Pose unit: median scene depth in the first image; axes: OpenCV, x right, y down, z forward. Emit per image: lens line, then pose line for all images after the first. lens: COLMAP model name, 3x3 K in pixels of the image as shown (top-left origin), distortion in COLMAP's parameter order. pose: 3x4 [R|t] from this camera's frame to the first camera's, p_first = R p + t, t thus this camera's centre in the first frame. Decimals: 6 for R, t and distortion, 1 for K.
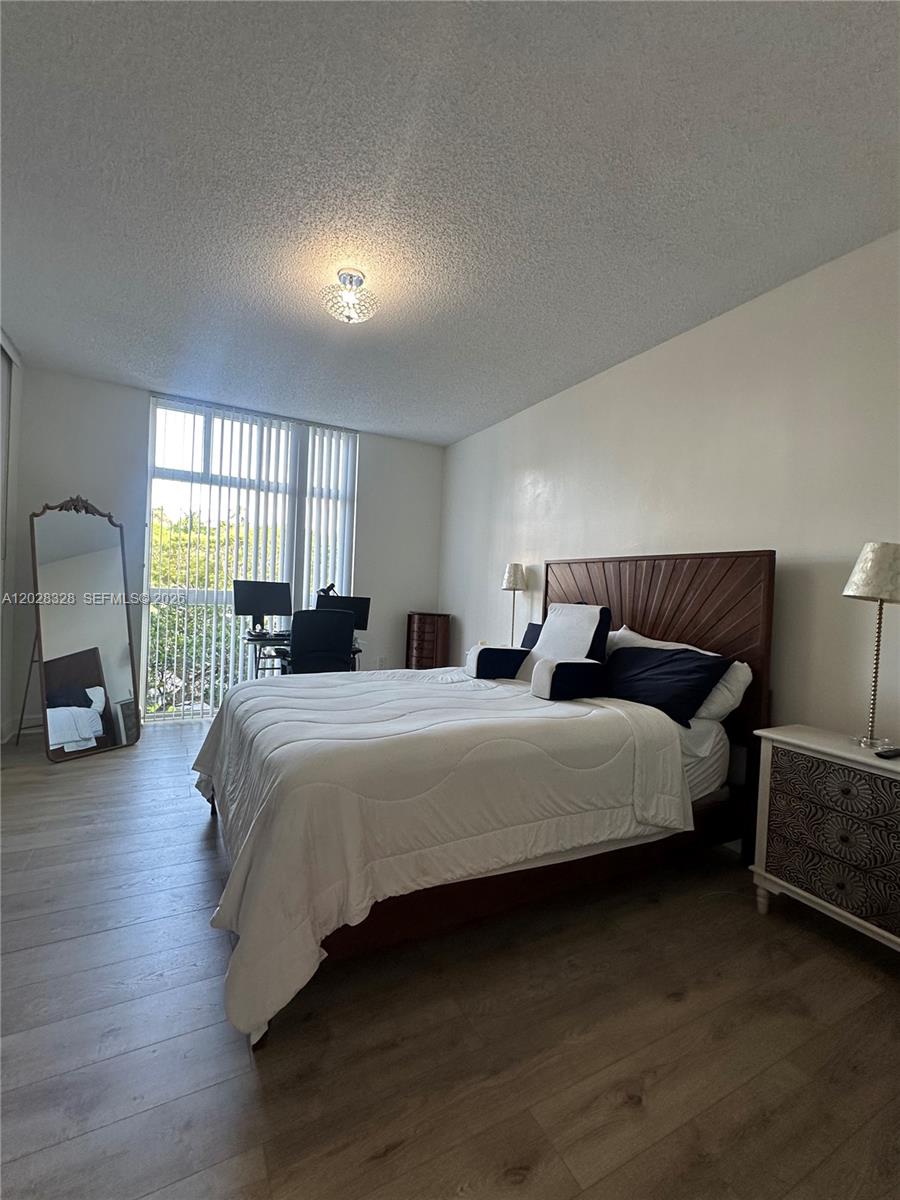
lens RADIAL K [[521.2, 0, 452.7], [0, 521.2, 596.4], [0, 0, 1]] dist [-0.001159, 0.000353]
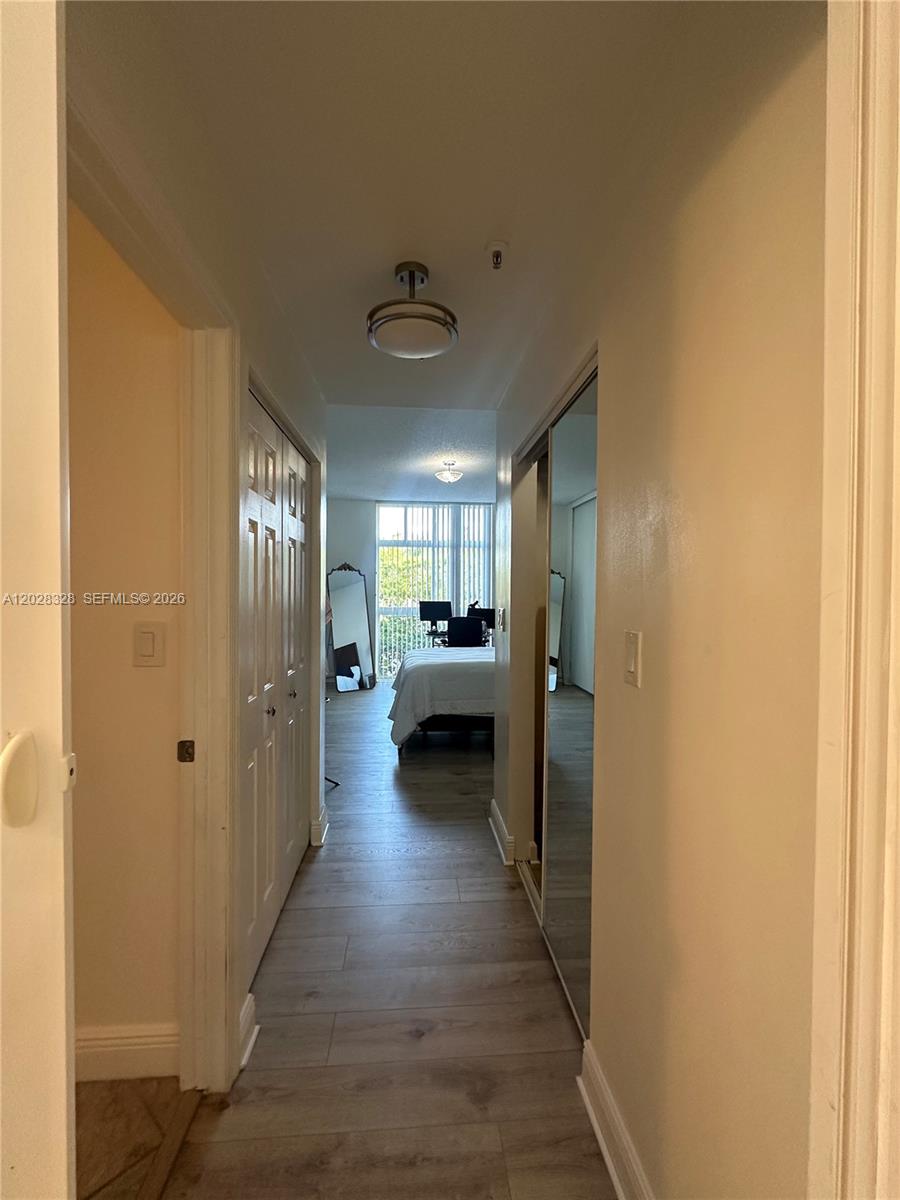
lens RADIAL K [[521.2, 0, 449.1], [0, 521.2, 600.3], [0, 0, 1]] dist [-0.001159, 0.000353]
pose [[0.913255, -0.029820, -0.406296, 0.359086], [0.028578, 0.999550, -0.009127, -0.013733], [0.406385, -0.003276, 0.913696, -0.528170]]
